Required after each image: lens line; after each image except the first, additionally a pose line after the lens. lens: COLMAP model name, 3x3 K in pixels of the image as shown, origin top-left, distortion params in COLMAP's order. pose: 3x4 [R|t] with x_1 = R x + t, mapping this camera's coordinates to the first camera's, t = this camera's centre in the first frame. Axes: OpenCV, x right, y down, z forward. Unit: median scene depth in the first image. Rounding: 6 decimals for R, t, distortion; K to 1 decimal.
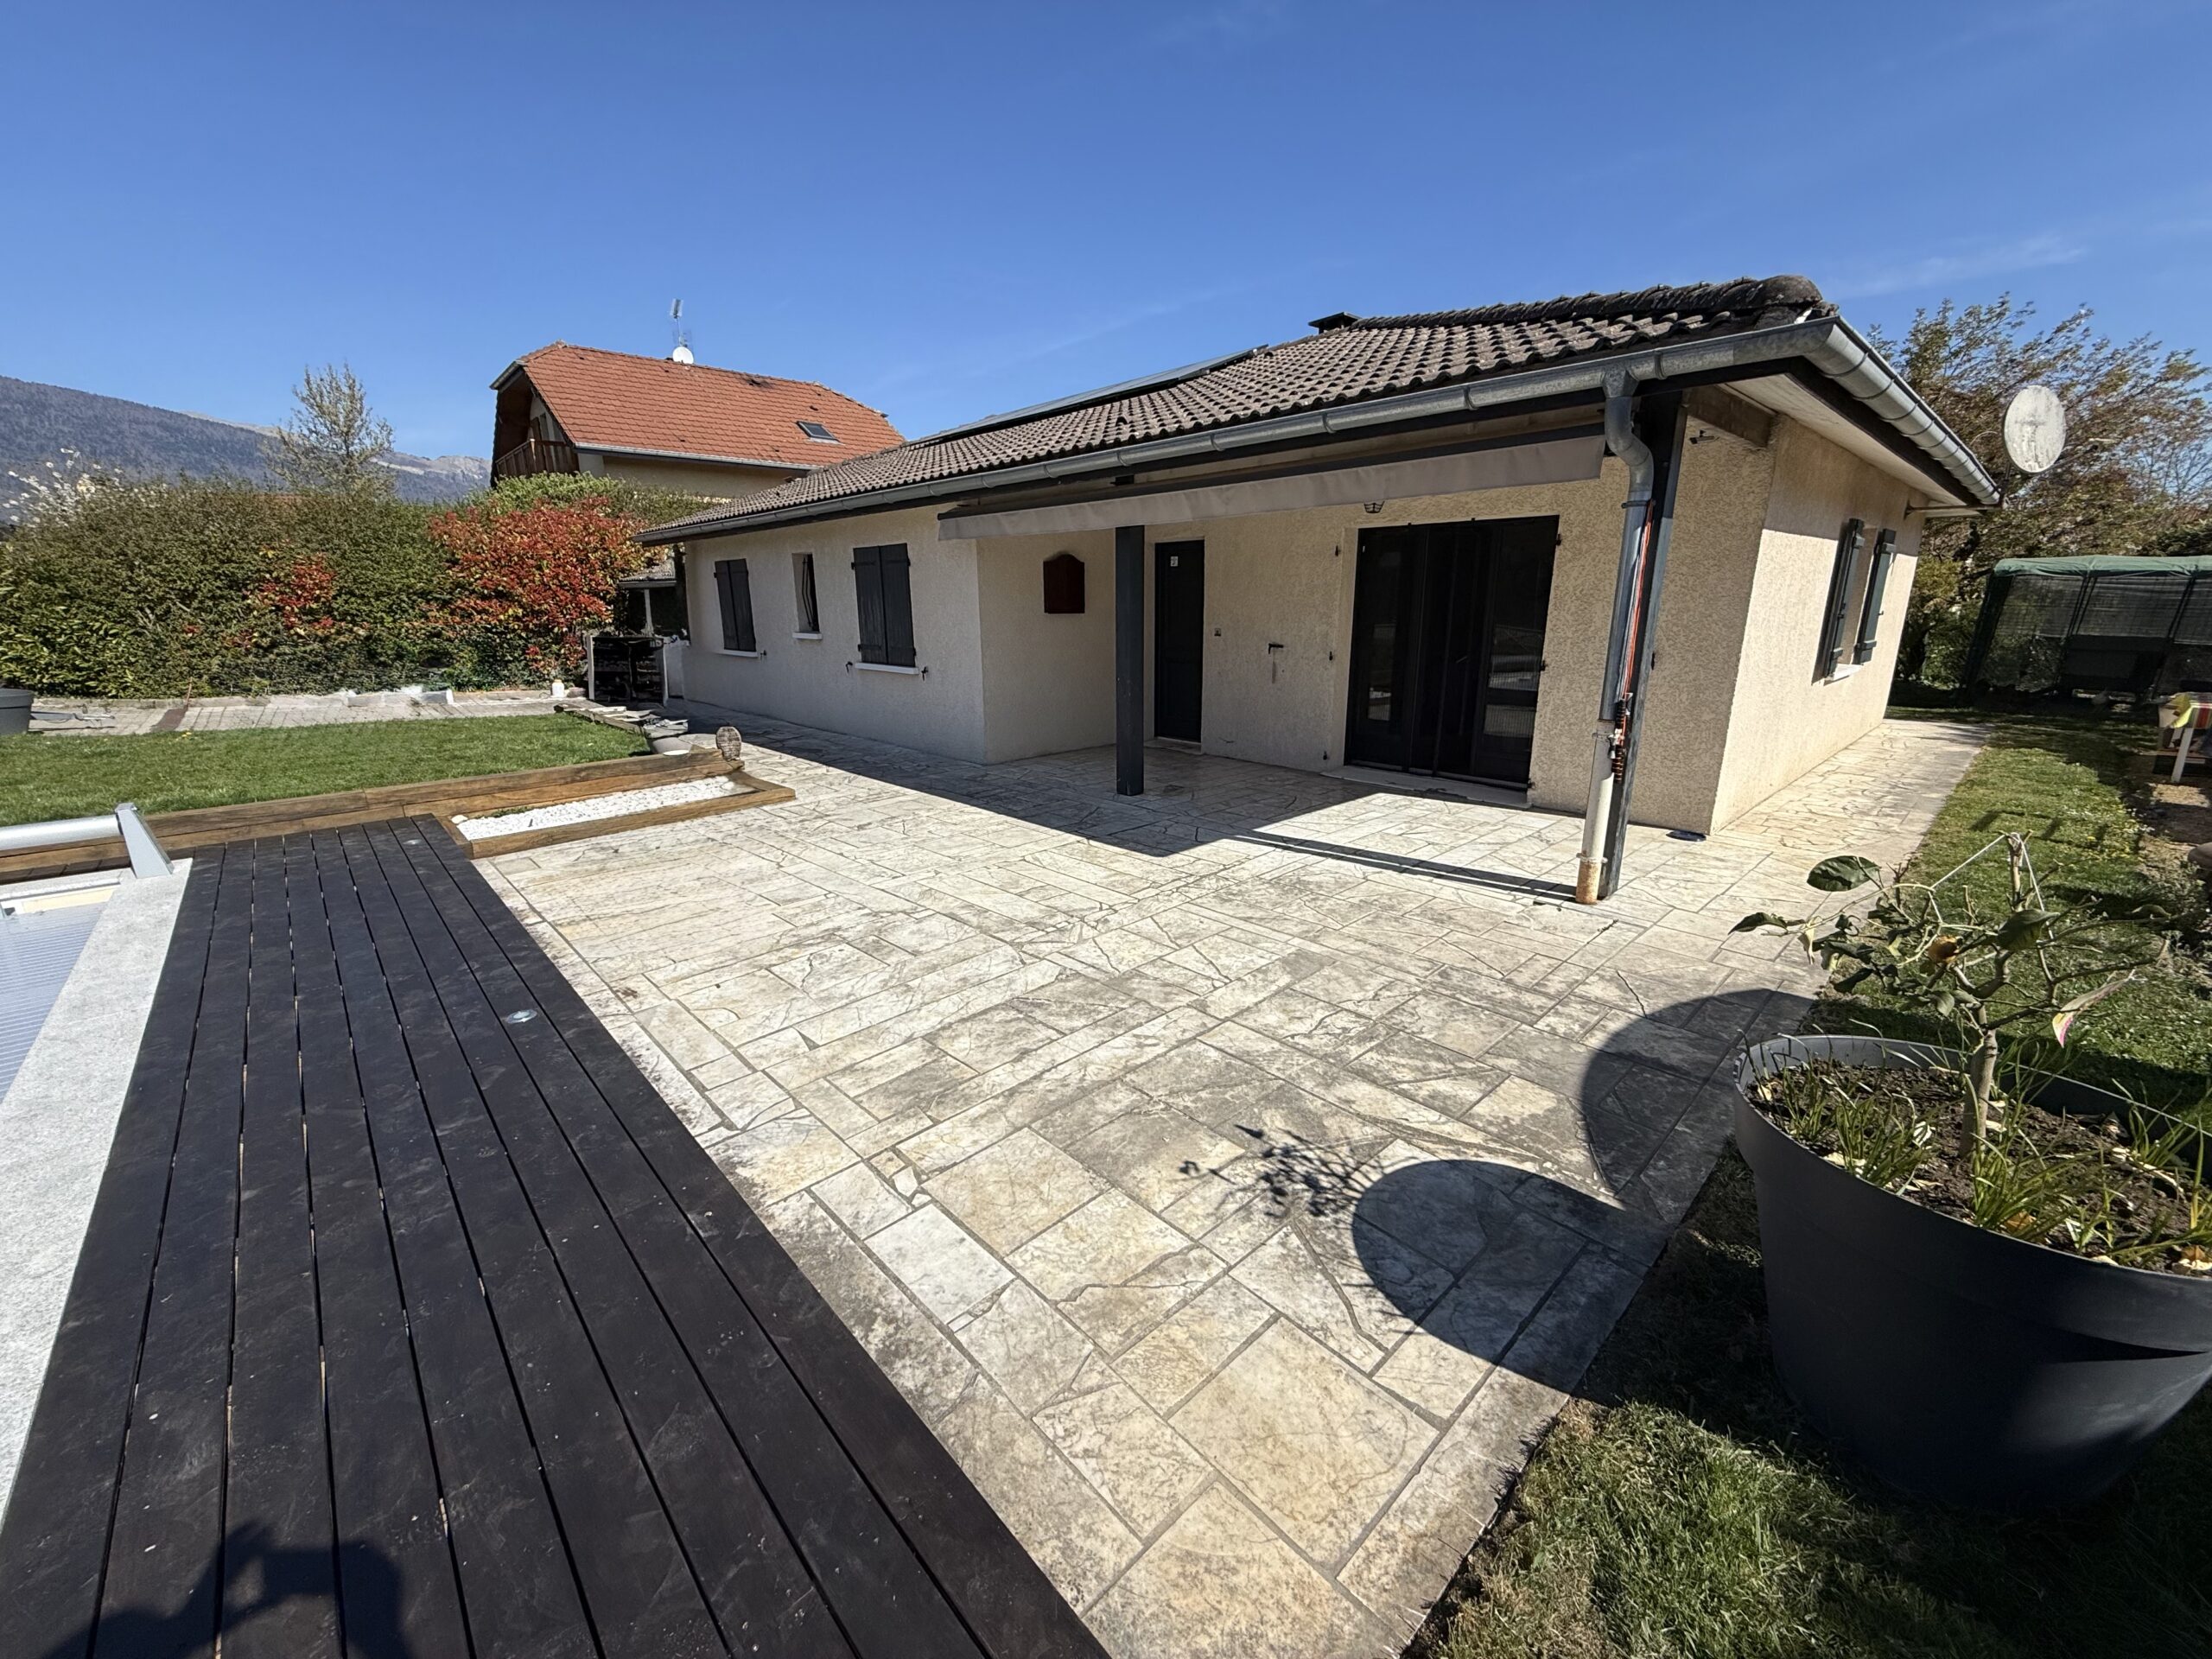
lens RADIAL K [[875.0, 0, 1098.3], [0, 875.0, 827.9], [0, 0, 1]] dist [-0.000371, -0.000079]
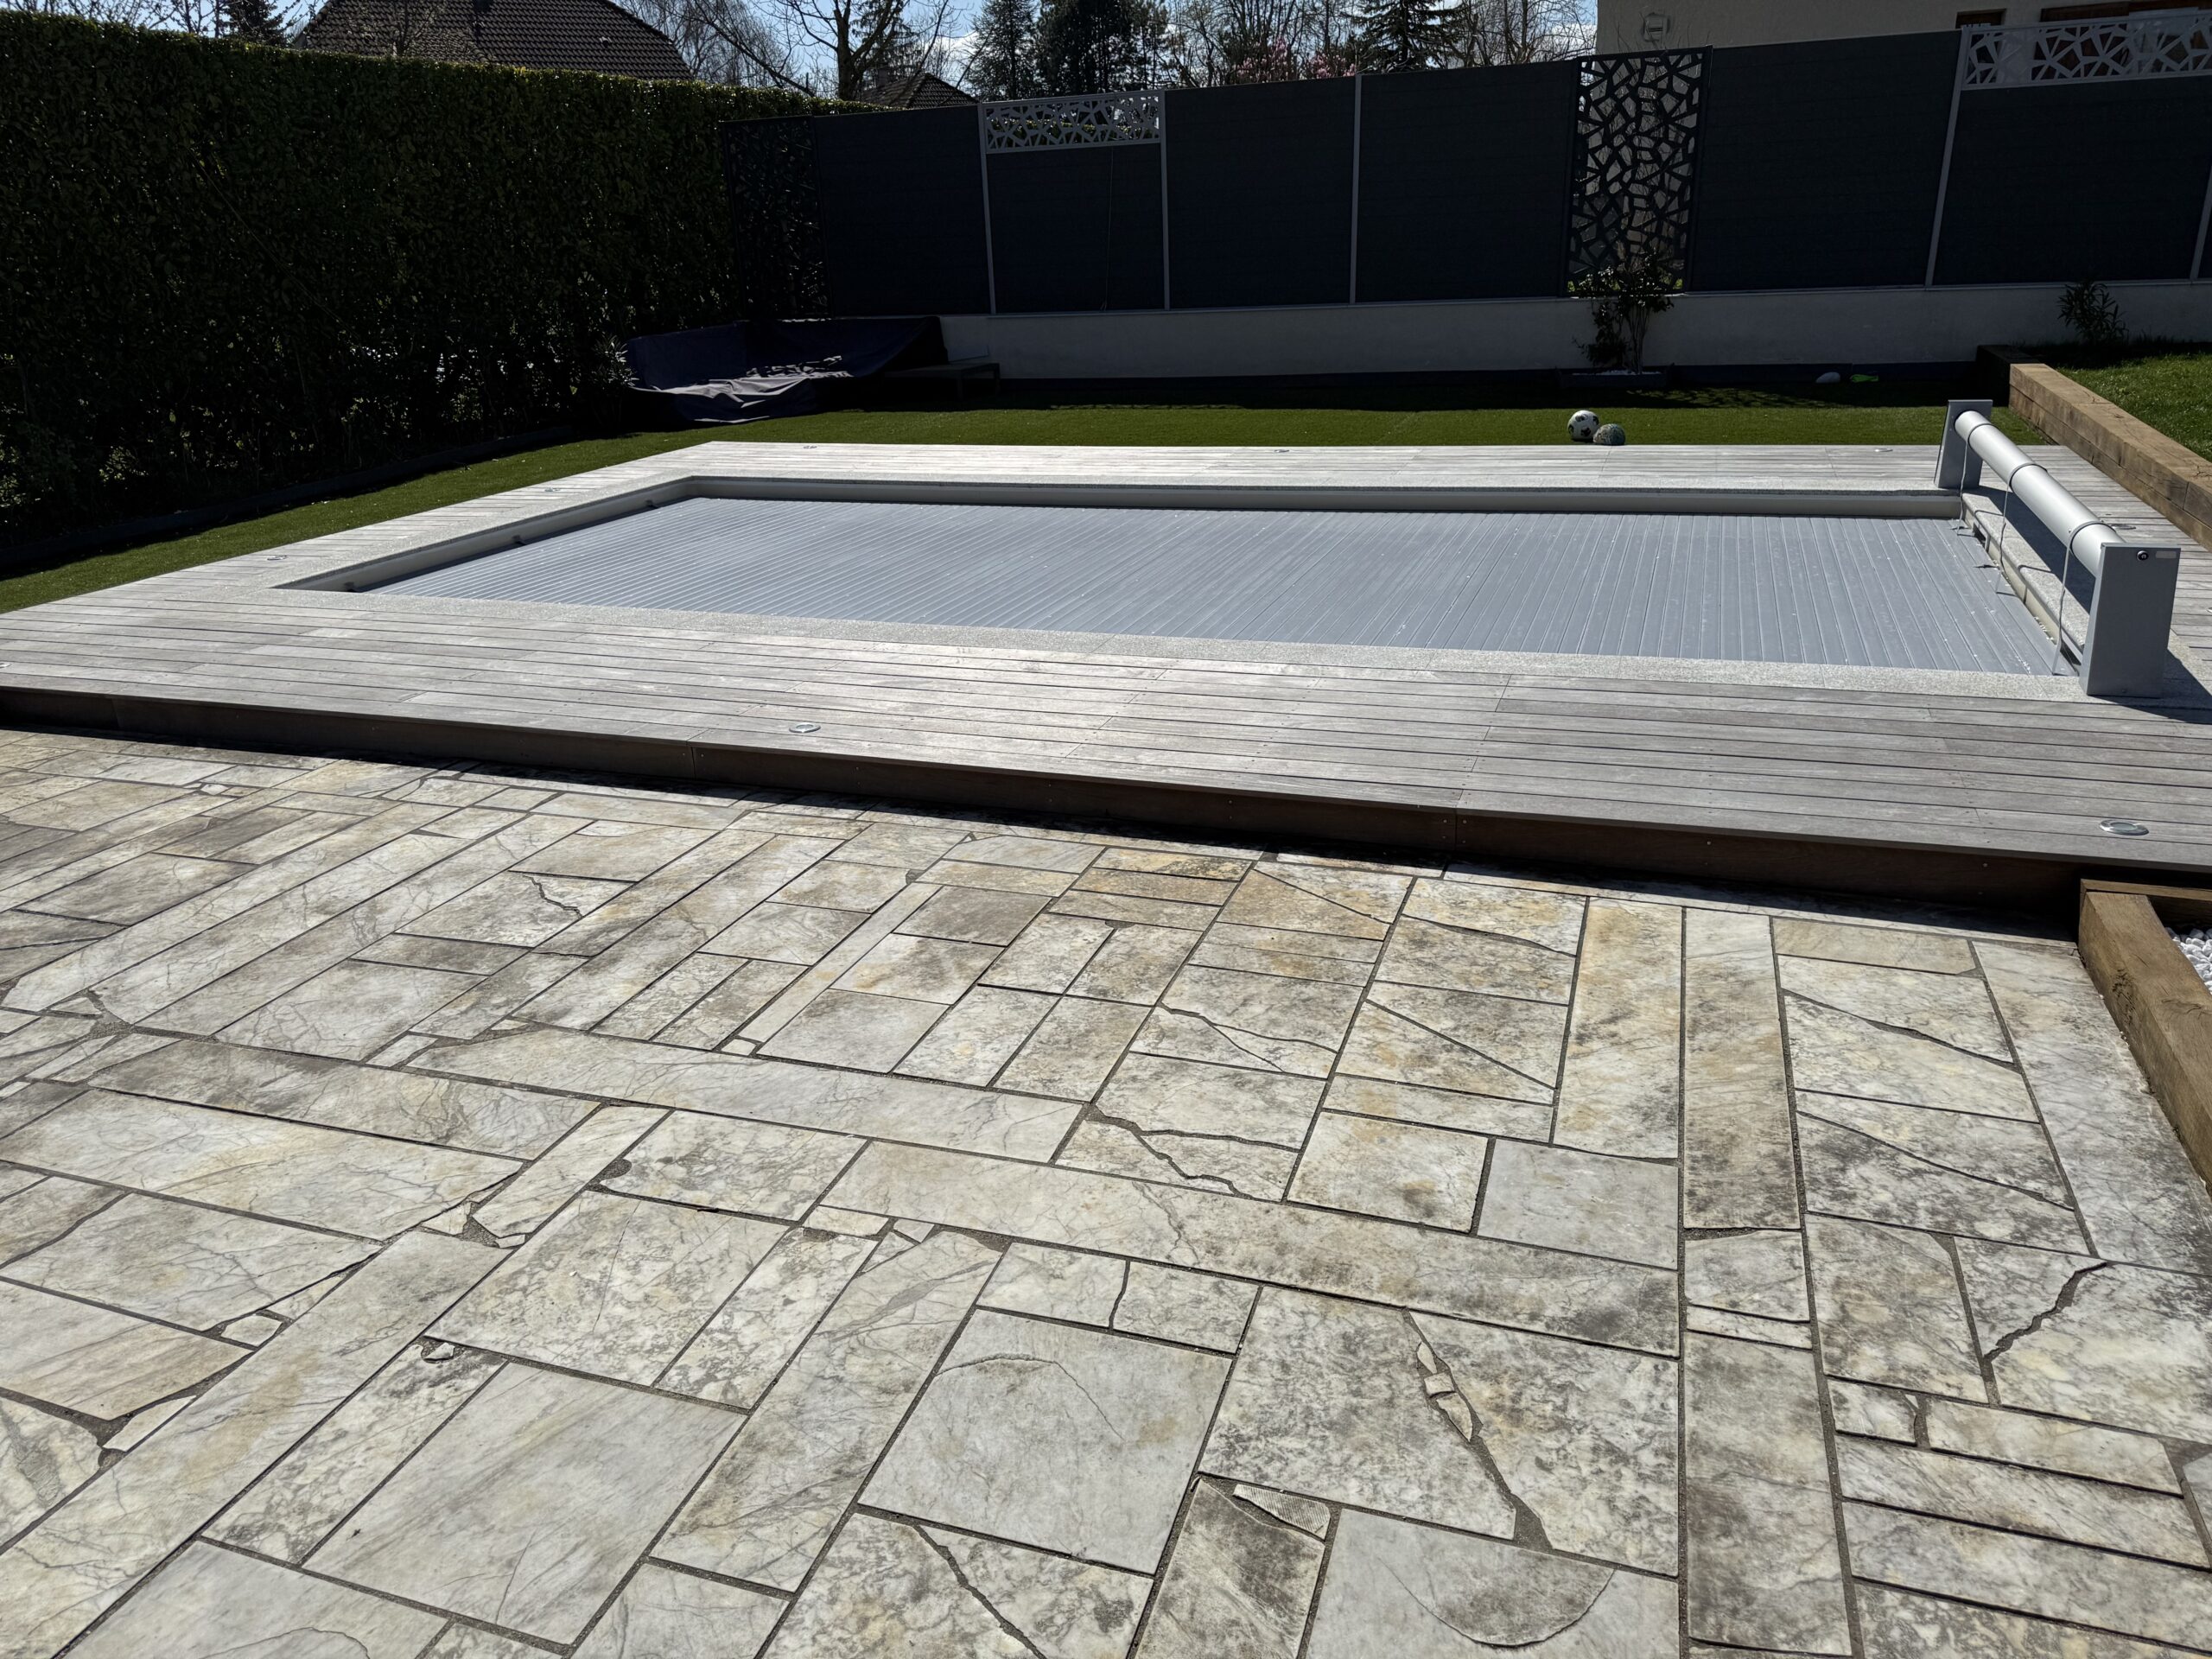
lens RADIAL K [[1545.9, 0, 1109.6], [0, 1545.9, 831.8], [0, 0, 1]] dist [-0.007232, -0.013220]
pose [[-0.883484, 0.204338, -0.421548, -0.219656], [-0.078113, 0.823000, 0.562645, -0.391831], [0.461904, 0.530016, -0.711146, 1.641080]]
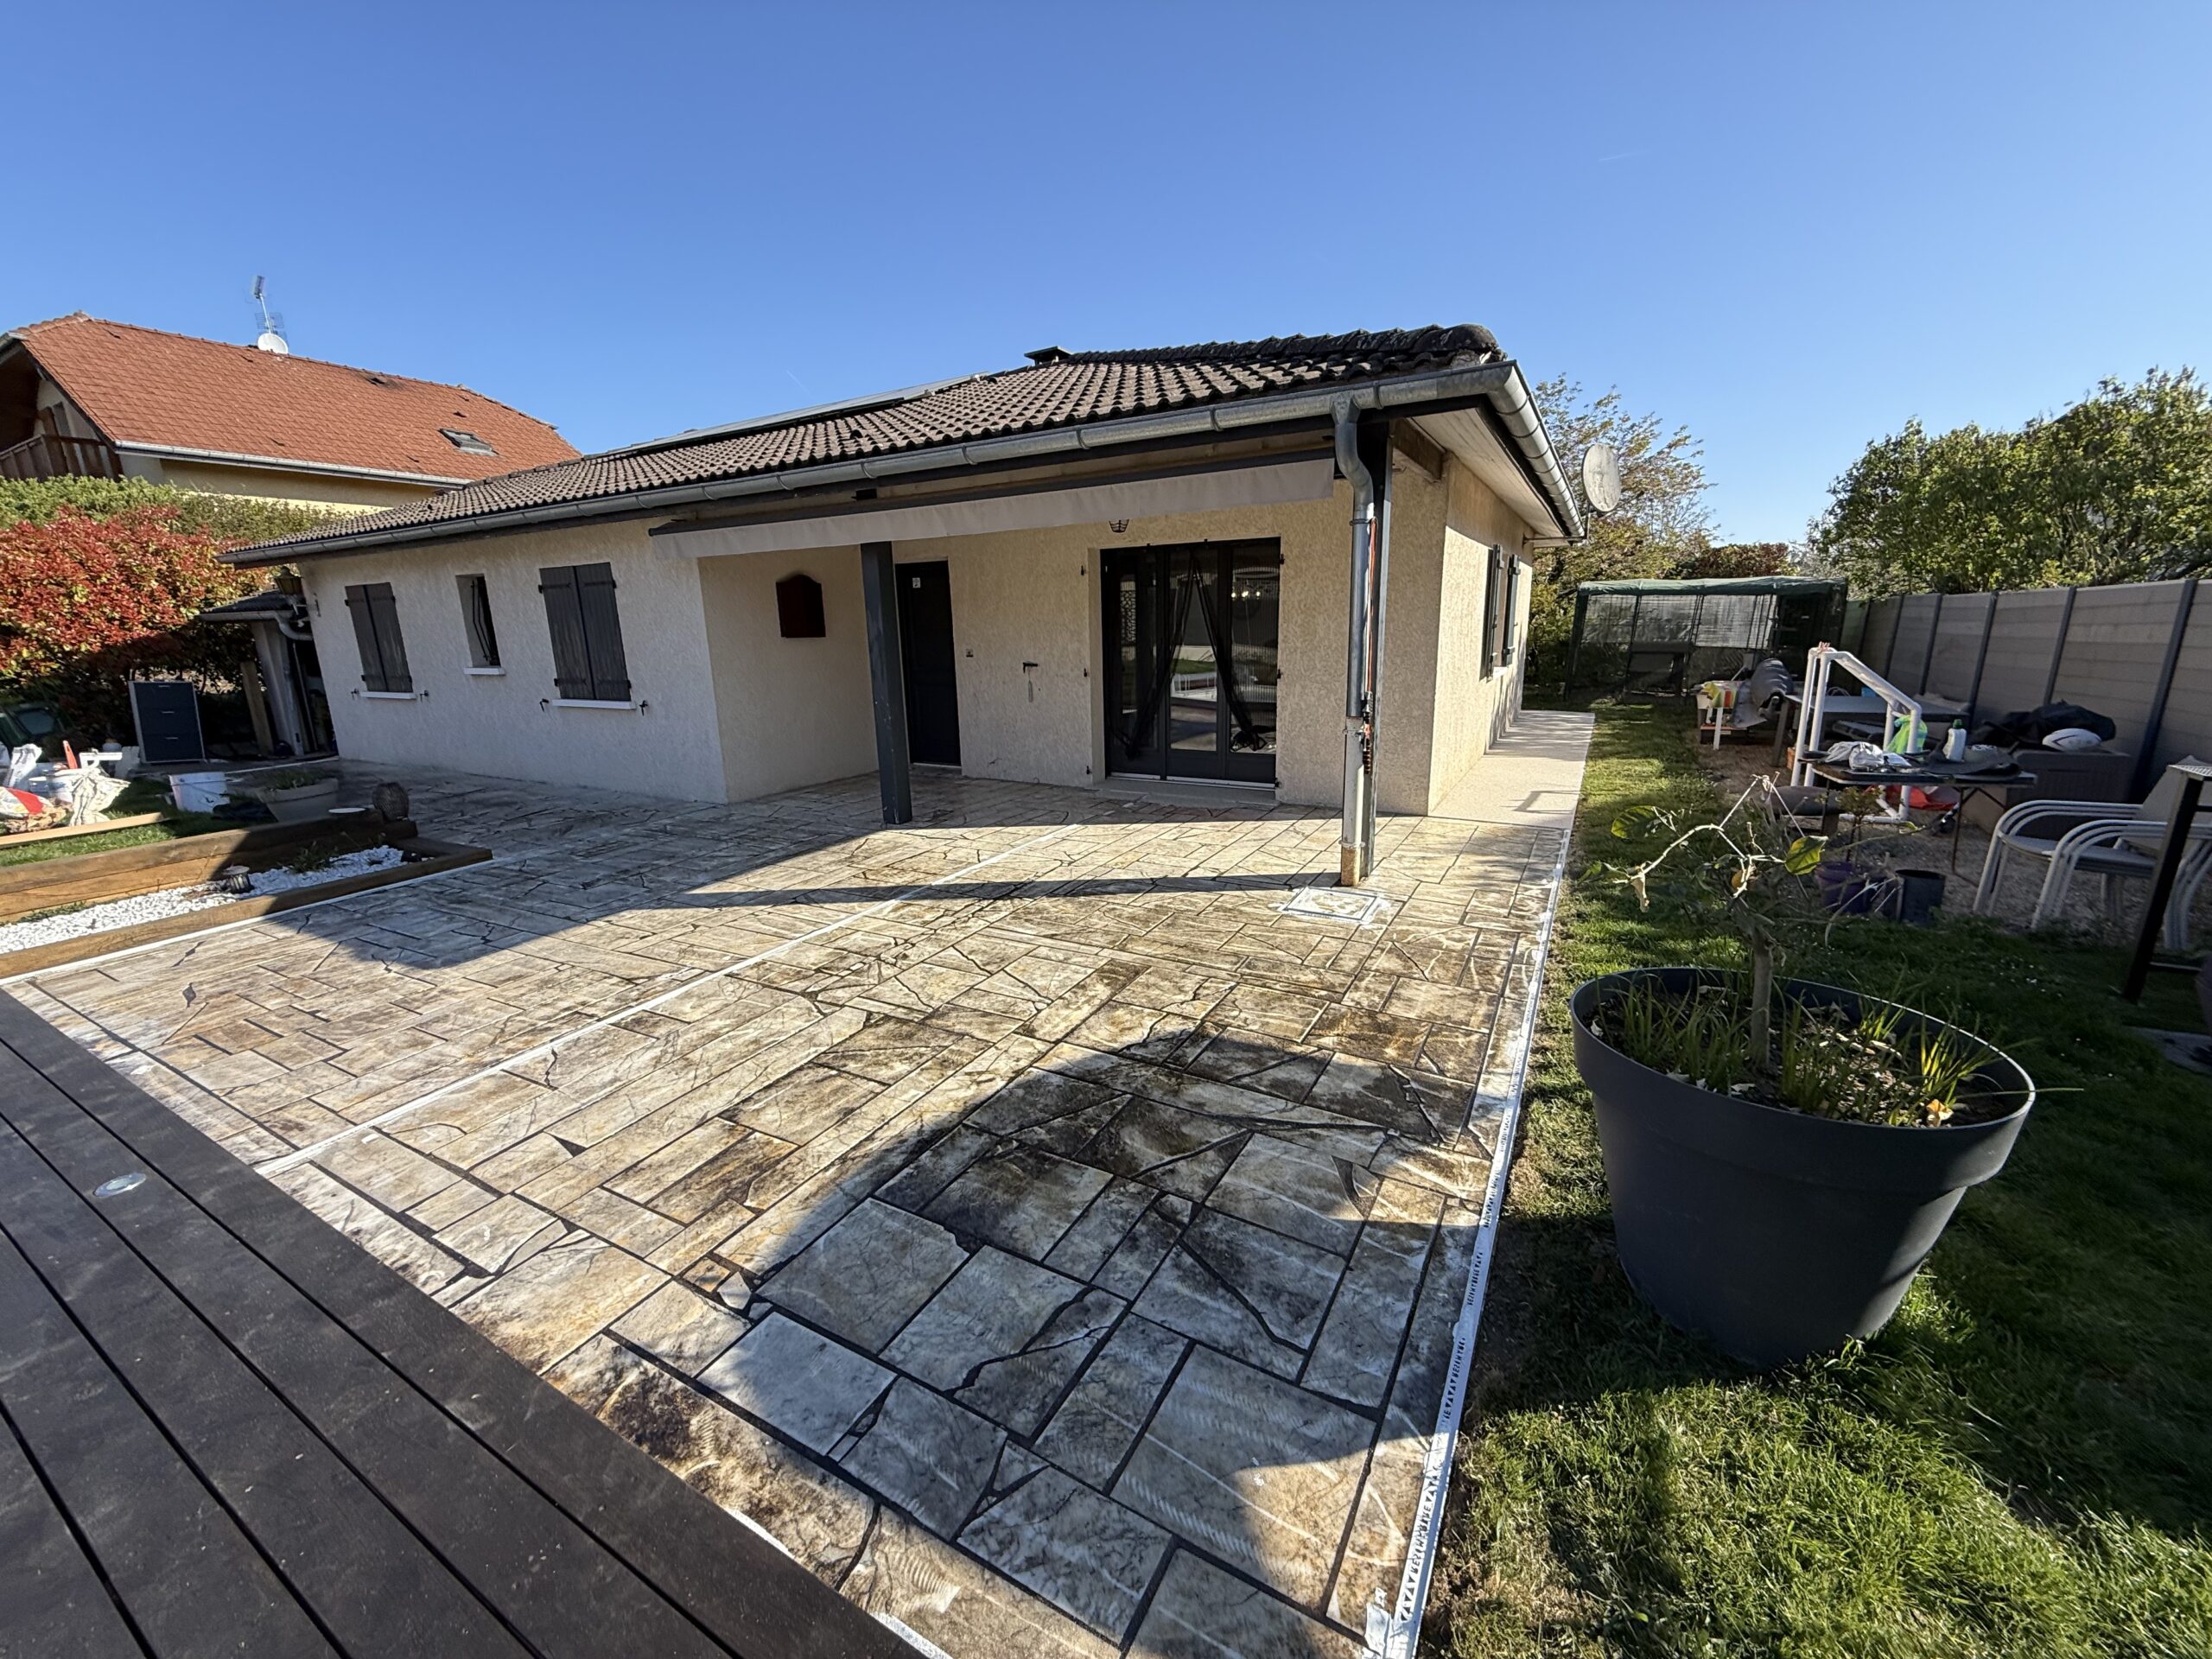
lens RADIAL K [[875.0, 0, 1096.1], [0, 875.0, 826.7], [0, 0, 1]] dist [-0.000371, -0.000079]
pose [[0.953906, -0.081198, 0.288913, -0.056021], [0.090693, 0.995686, -0.019607, 0.006175], [-0.286074, 0.044906, 0.957155, 0.048918]]
